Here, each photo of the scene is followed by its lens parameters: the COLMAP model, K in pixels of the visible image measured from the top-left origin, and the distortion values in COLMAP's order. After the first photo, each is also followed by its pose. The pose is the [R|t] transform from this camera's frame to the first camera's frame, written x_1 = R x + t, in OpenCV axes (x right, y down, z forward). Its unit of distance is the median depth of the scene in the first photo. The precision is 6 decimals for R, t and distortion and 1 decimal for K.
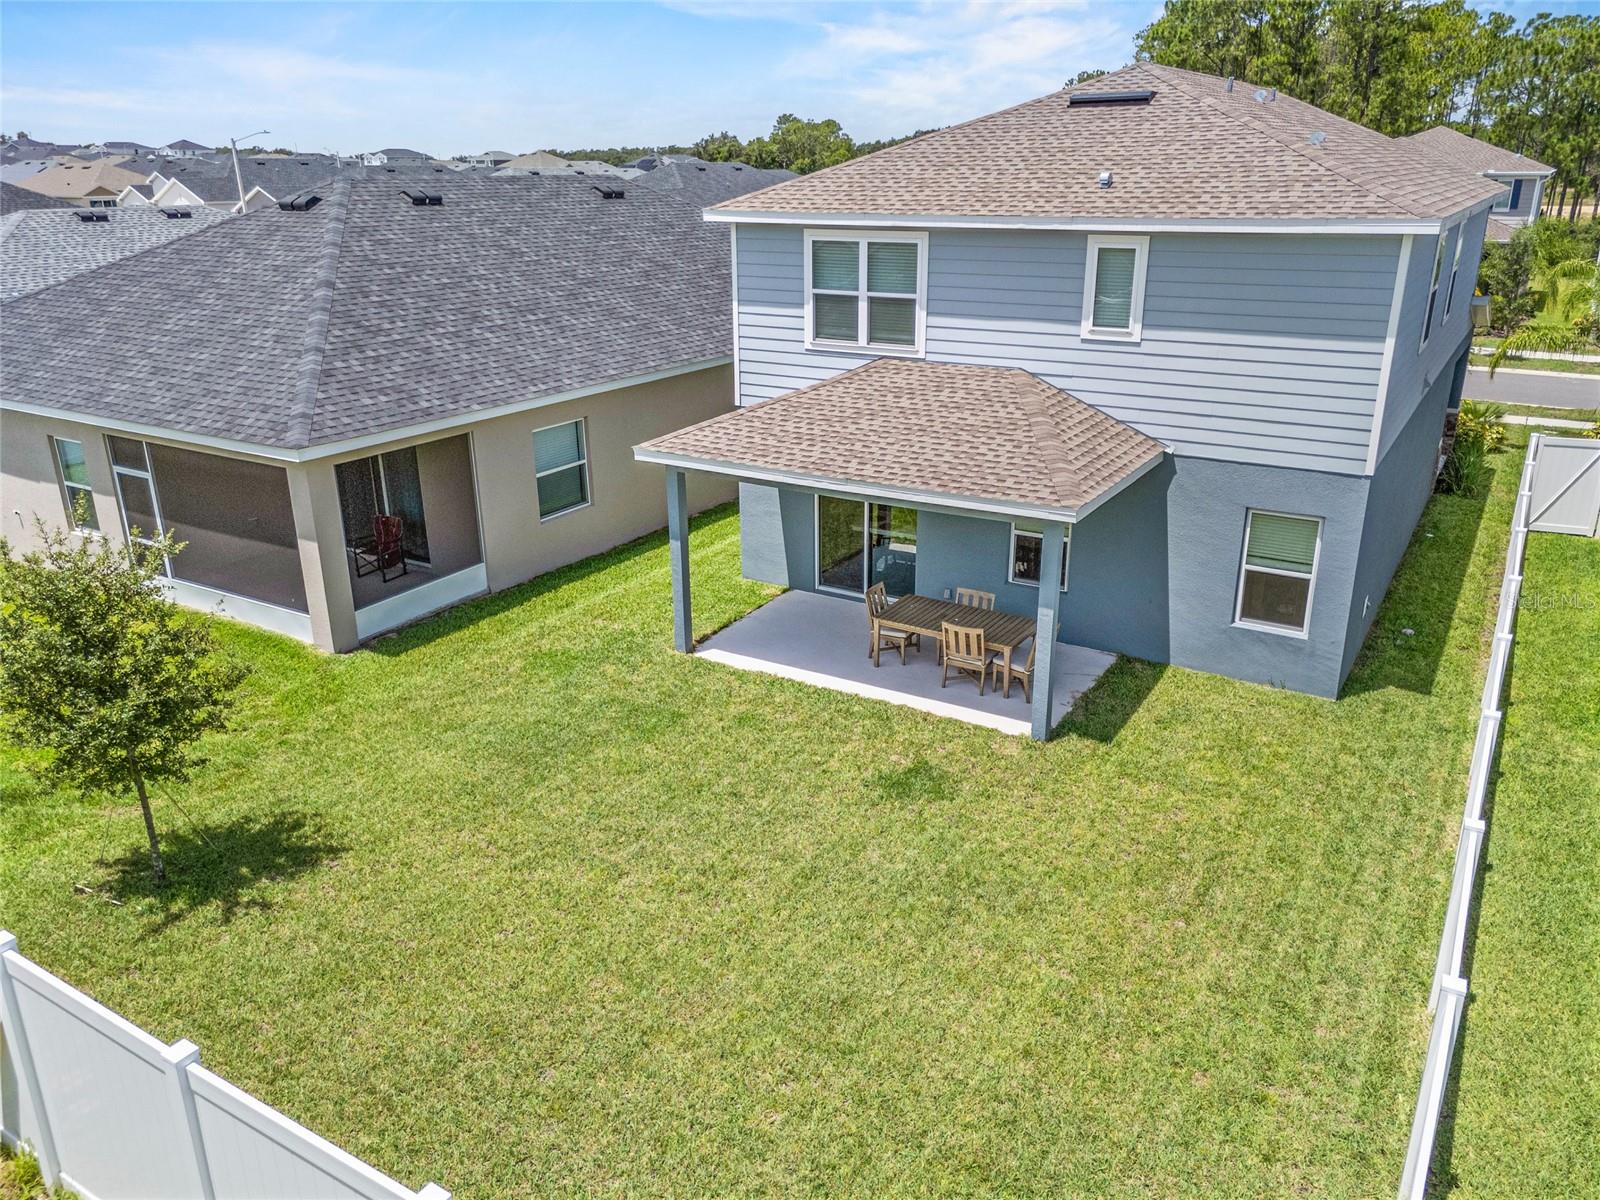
lens RADIAL K [[1176.1, 0, 800.0], [0, 1176.1, 600.0], [0, 0, 1]] dist [0.042084, -0.002104]
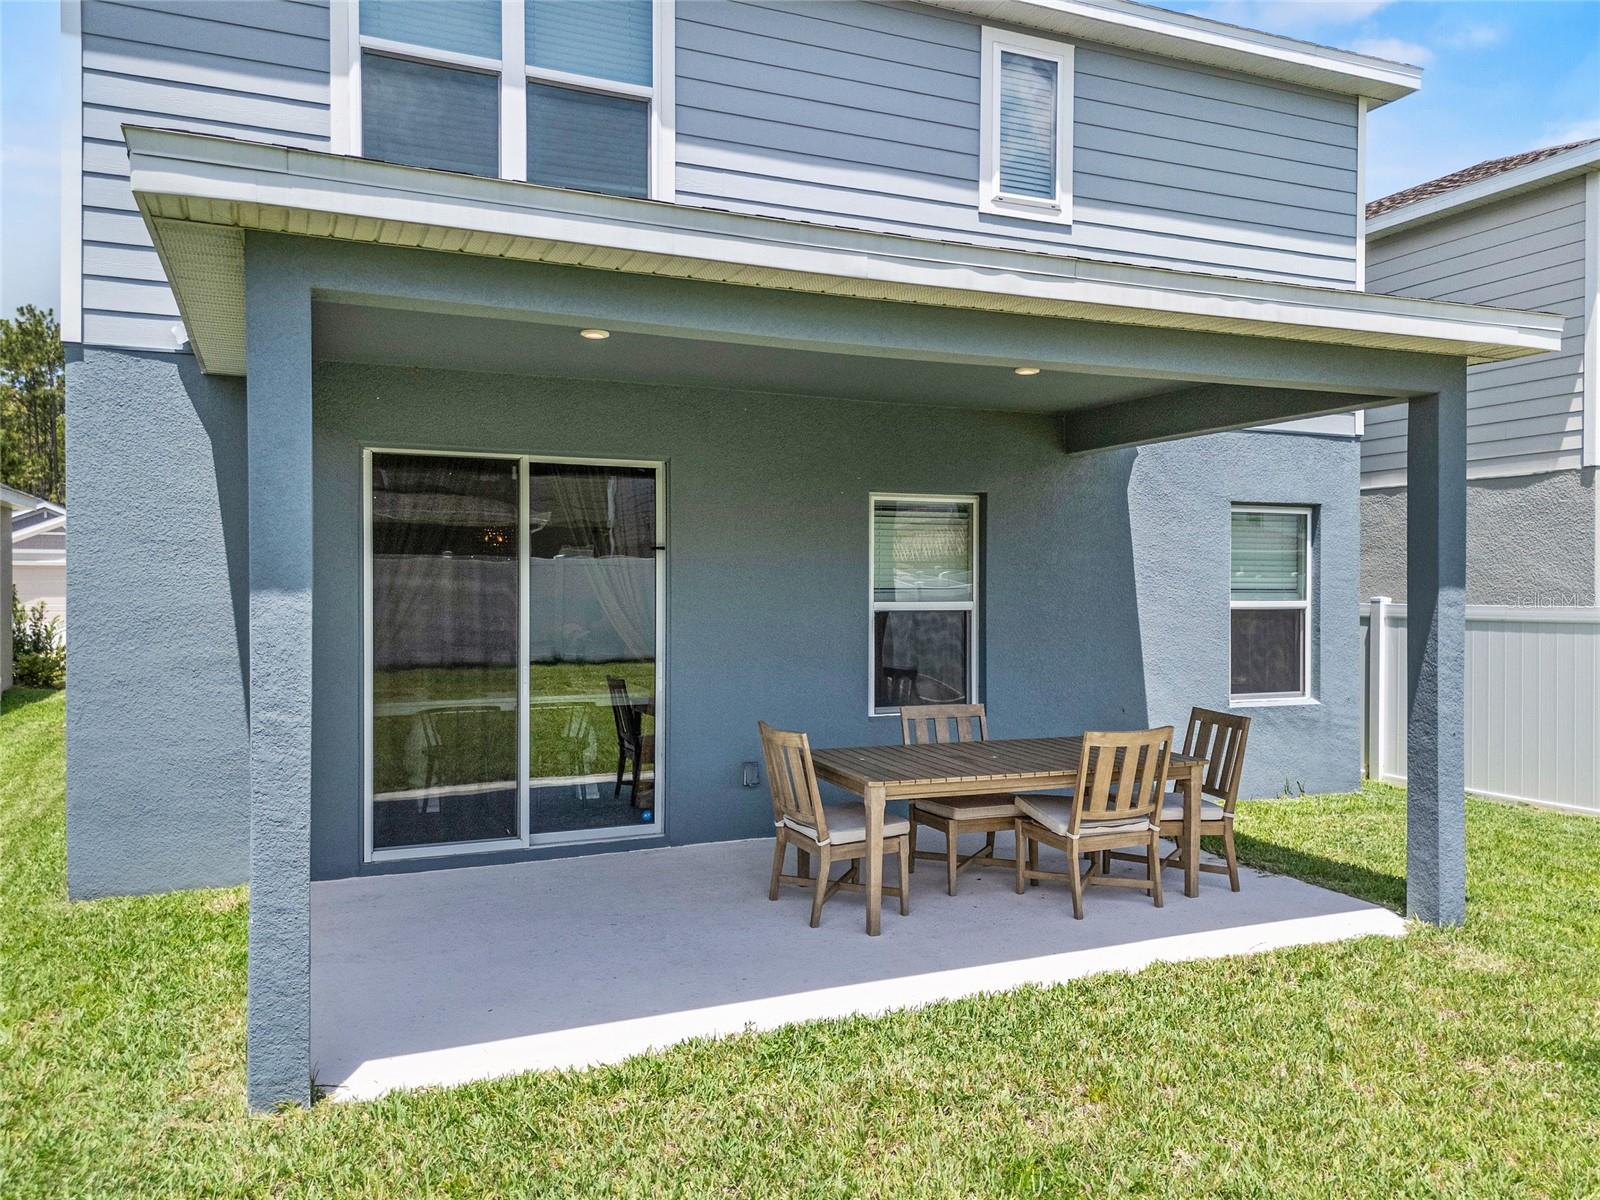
lens RADIAL K [[1176.1, 0, 800.0], [0, 1176.1, 600.0], [0, 0, 1]] dist [0.042084, -0.002104]
pose [[0.573162, 0.000662, 0.819442, -0.234876], [0.280729, 0.939328, -0.197116, 0.025713], [-0.769855, 0.343020, 0.538201, 0.779103]]
